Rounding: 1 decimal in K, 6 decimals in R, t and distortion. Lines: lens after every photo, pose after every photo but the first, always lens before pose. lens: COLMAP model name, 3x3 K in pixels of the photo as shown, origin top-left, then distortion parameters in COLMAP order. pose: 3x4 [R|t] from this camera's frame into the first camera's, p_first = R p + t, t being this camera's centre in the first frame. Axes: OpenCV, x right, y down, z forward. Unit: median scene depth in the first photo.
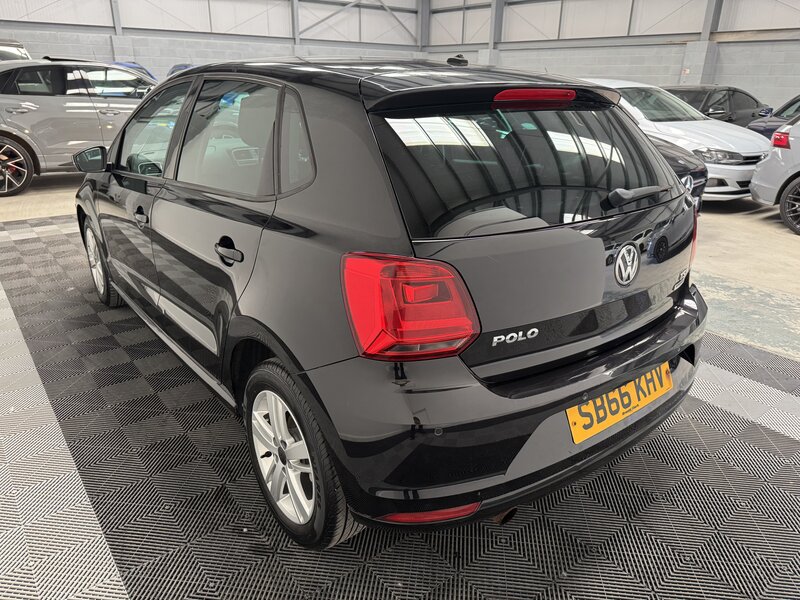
lens RADIAL K [[568.4, 0, 400.0], [0, 568.4, 300.0], [0, 0, 1]] dist [0.002231, -0.003384]
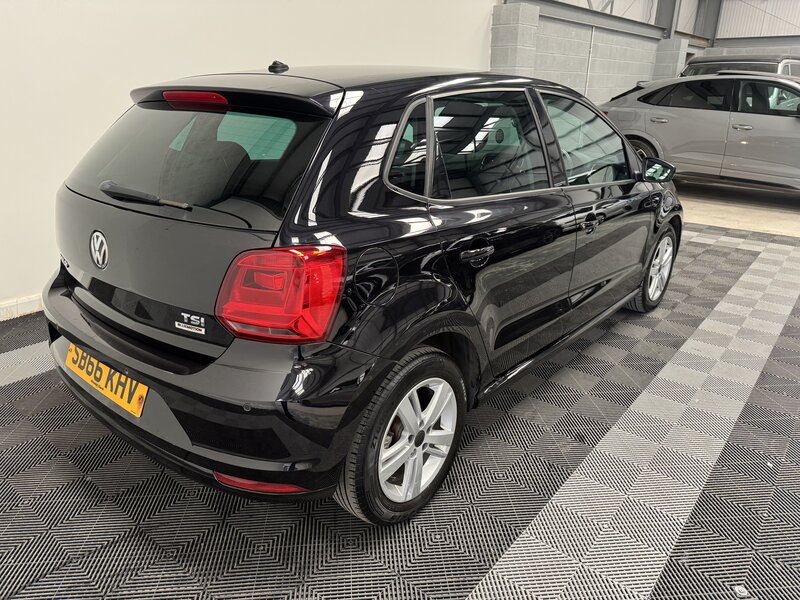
lens RADIAL K [[568.4, 0, 400.0], [0, 568.4, 300.0], [0, 0, 1]] dist [0.002231, -0.003384]
pose [[0.211970, 0.329350, -0.920107, 1.507128], [-0.352920, 0.903764, 0.242196, -0.430785], [0.911327, 0.273385, 0.307805, 1.174591]]
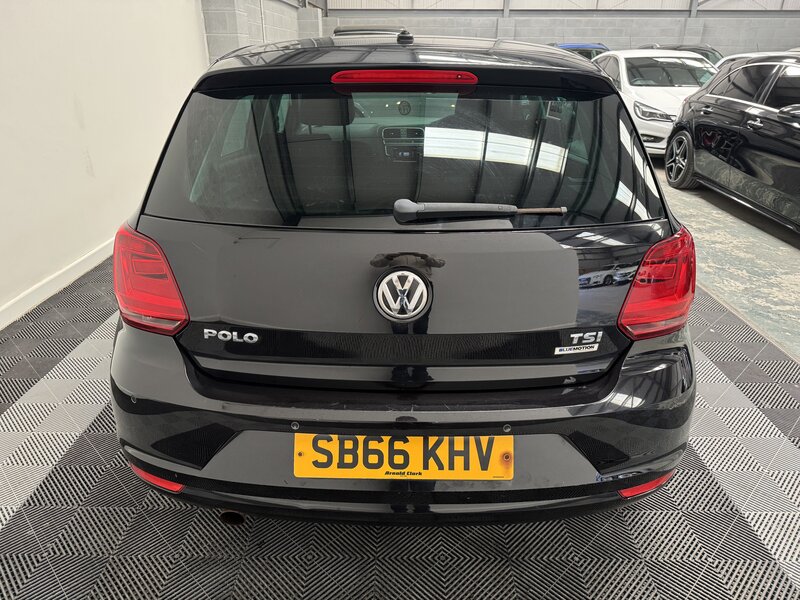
lens RADIAL K [[568.4, 0, 400.0], [0, 568.4, 300.0], [0, 0, 1]] dist [0.002231, -0.003384]
pose [[0.781960, 0.234945, -0.577355, 0.828951], [-0.216105, 0.970982, 0.102435, -0.131119], [0.584668, 0.044669, 0.810042, 0.338987]]
